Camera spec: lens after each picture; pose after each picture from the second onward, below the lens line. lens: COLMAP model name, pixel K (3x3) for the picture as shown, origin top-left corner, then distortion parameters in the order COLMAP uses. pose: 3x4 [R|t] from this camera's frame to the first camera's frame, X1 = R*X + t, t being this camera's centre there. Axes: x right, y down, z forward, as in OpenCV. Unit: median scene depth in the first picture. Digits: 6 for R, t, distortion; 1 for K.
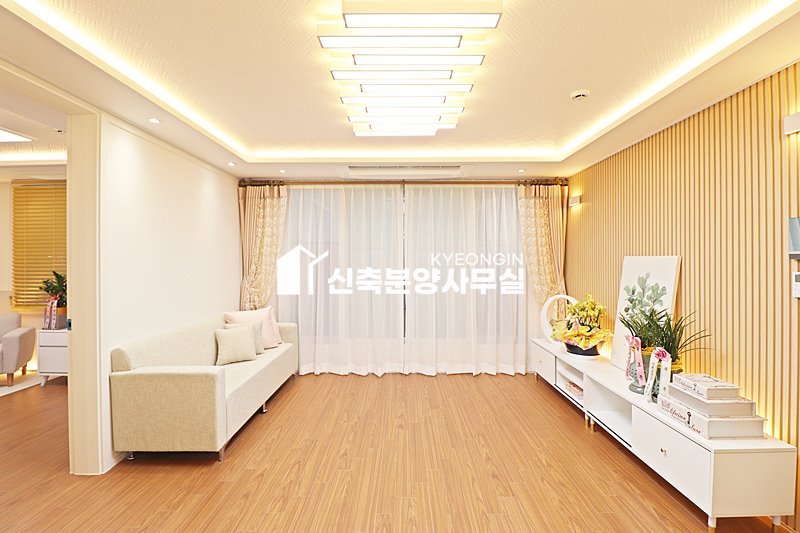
lens RADIAL K [[378.7, 0, 396.1], [0, 378.7, 260.7], [0, 0, 1]] dist [-0.002747, -0.011558]
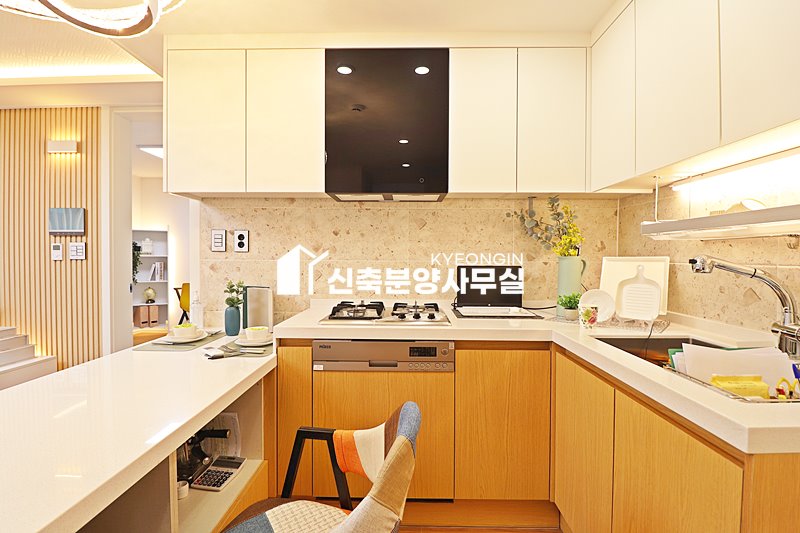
lens RADIAL K [[381.2, 0, 400.9], [0, 381.2, 262.8], [0, 0, 1]] dist [-0.000523, -0.014383]
pose [[0.009764, -0.010268, 0.999900, -0.263726], [-0.005298, 0.999933, 0.010320, 0.049396], [-0.999938, -0.005398, 0.009709, -0.253847]]
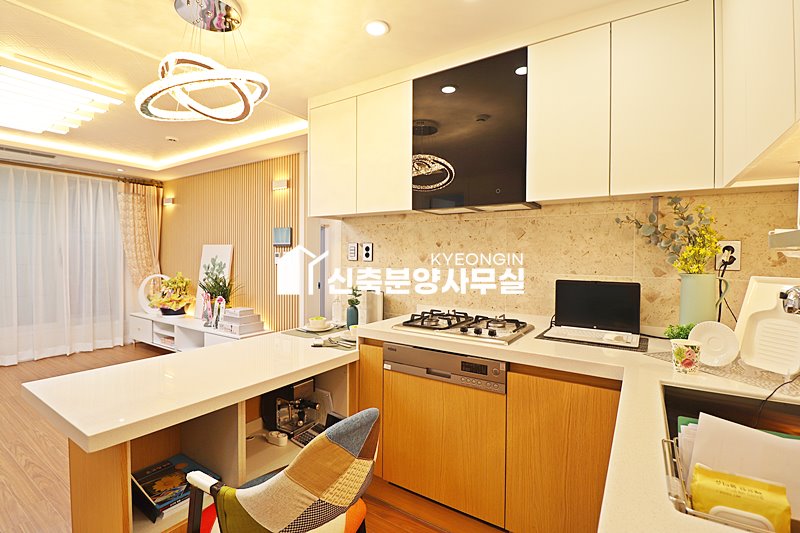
lens RADIAL K [[378.7, 0, 396.1], [0, 378.7, 260.7], [0, 0, 1]] dist [-0.002747, -0.011558]
pose [[0.552527, -0.003371, 0.833488, -0.227116], [-0.011403, 0.999868, 0.011603, 0.026121], [-0.833417, -0.015915, 0.552416, -0.476206]]
